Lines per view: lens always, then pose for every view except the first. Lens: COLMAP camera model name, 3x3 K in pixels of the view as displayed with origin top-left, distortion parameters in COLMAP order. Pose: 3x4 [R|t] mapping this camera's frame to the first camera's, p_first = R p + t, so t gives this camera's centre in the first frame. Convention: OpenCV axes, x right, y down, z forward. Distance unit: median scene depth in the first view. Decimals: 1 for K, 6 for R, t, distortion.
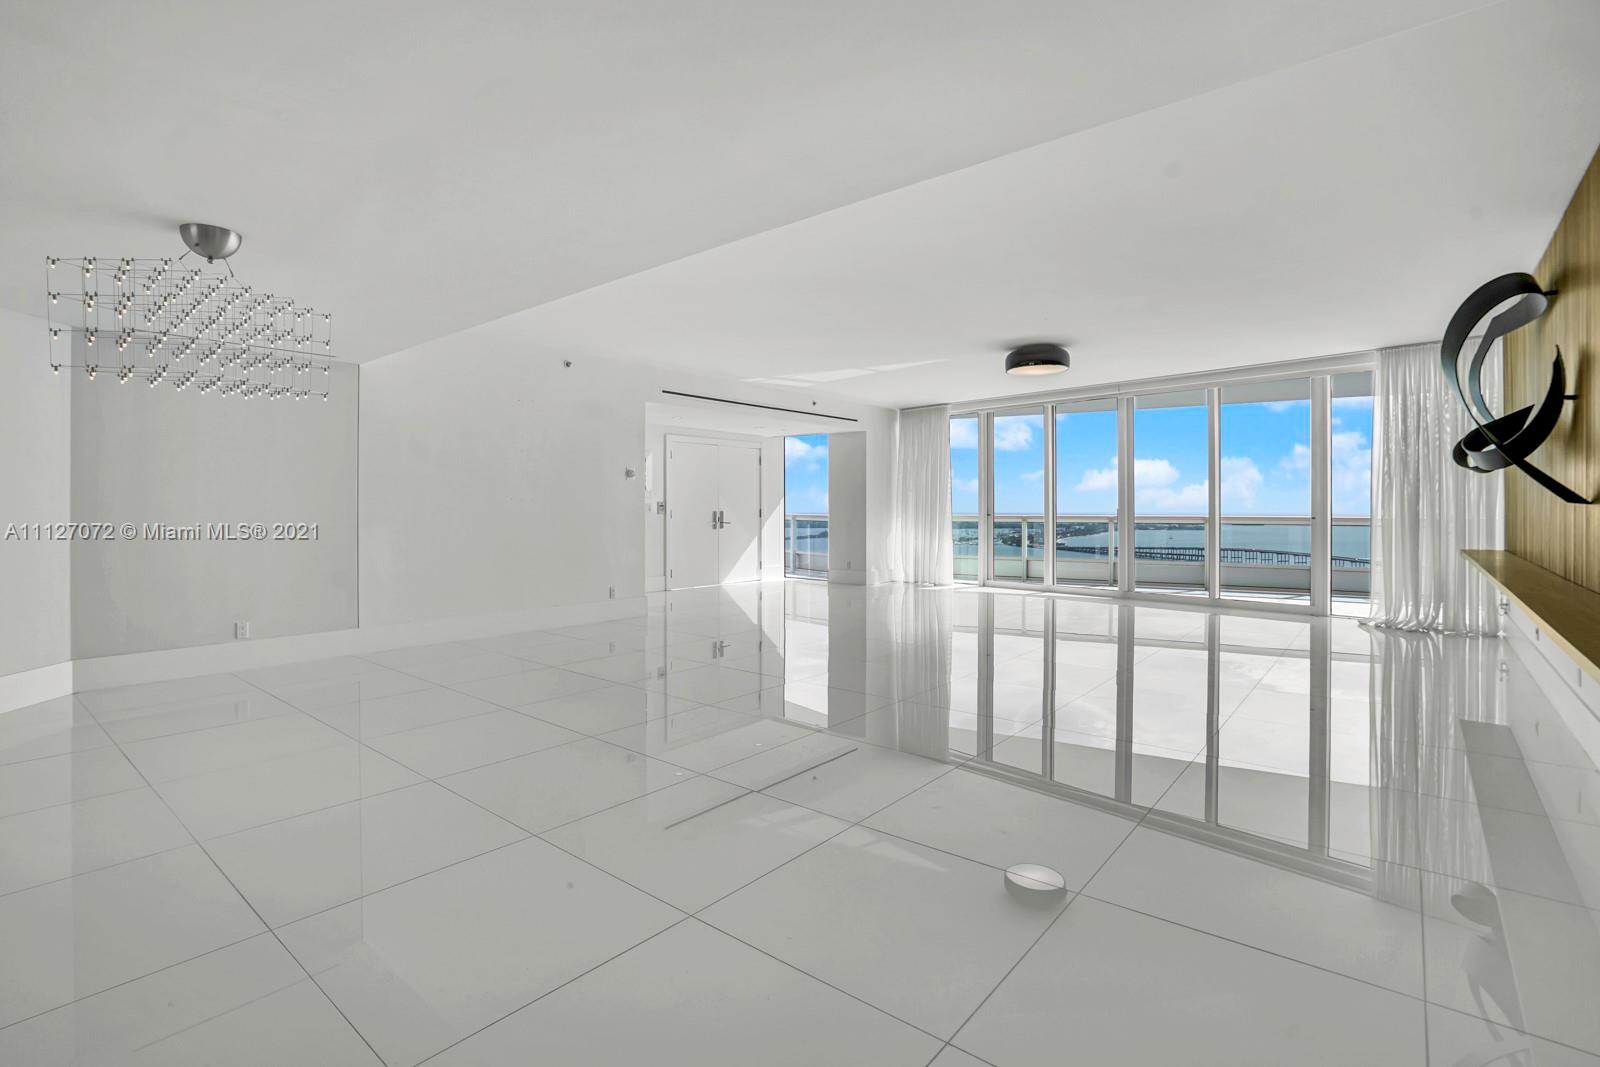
lens RADIAL K [[751.6, 0, 804.0], [0, 751.6, 505.7], [0, 0, 1]] dist [-0.017745, 0.000356]
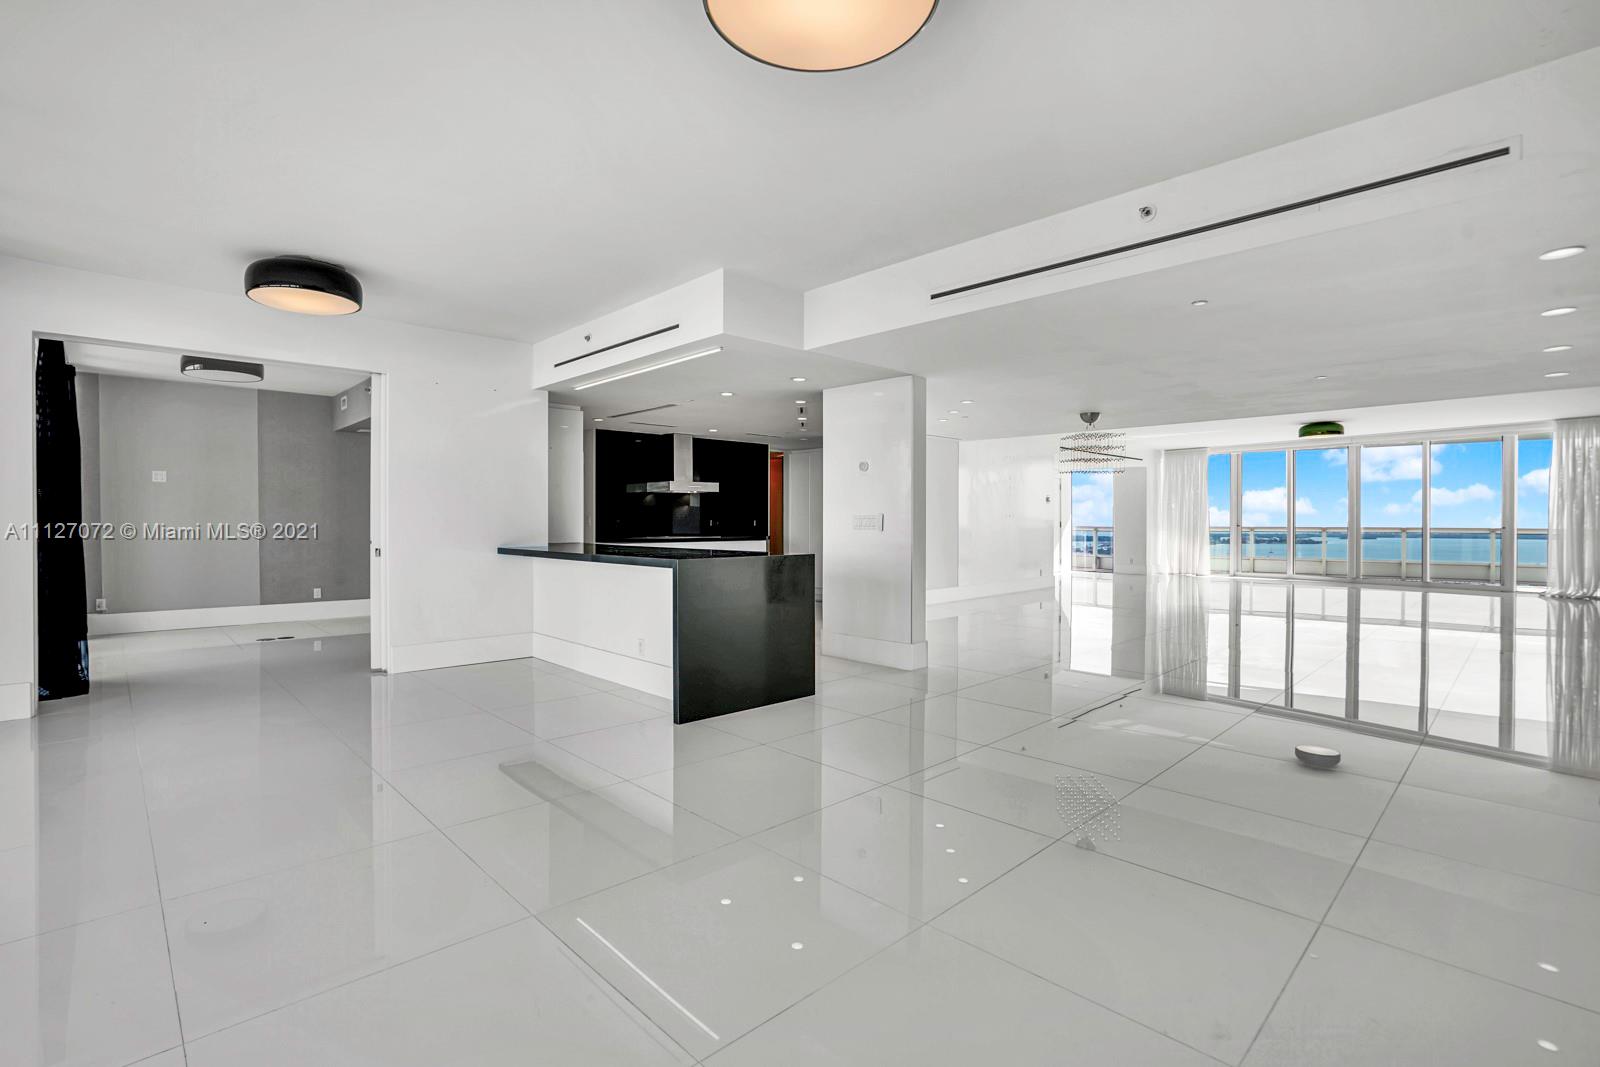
lens RADIAL K [[733.1, 0, 801.6], [0, 733.1, 520.0], [0, 0, 1]] dist [-0.017773, 0.000555]
pose [[0.988919, 0.002974, -0.148428, -0.414476], [-0.002627, 0.999993, 0.002531, -0.001149], [0.148435, -0.002113, 0.988920, -0.531979]]
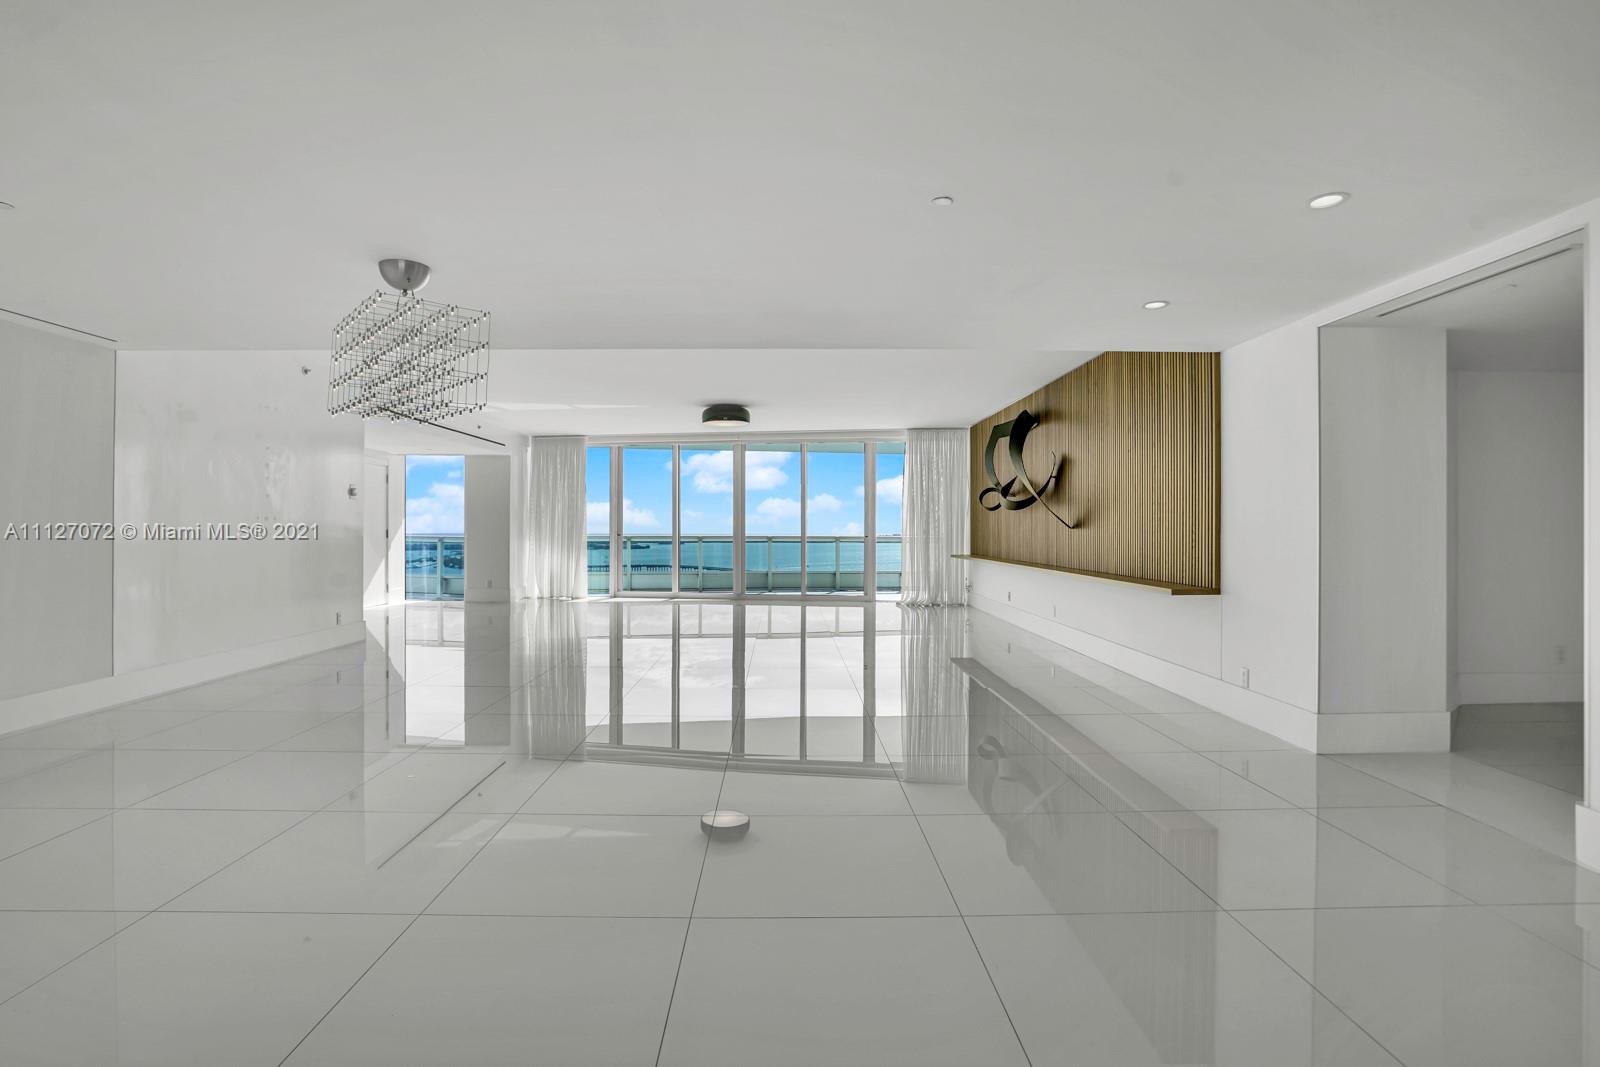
lens RADIAL K [[733.1, 0, 766.2], [0, 733.1, 520.1], [0, 0, 1]] dist [-0.017773, 0.000555]
pose [[0.797511, 0.010865, 0.603206, -0.290392], [-0.005802, 0.999930, -0.010340, -0.000930], [-0.603276, 0.004747, 0.797518, -0.036300]]
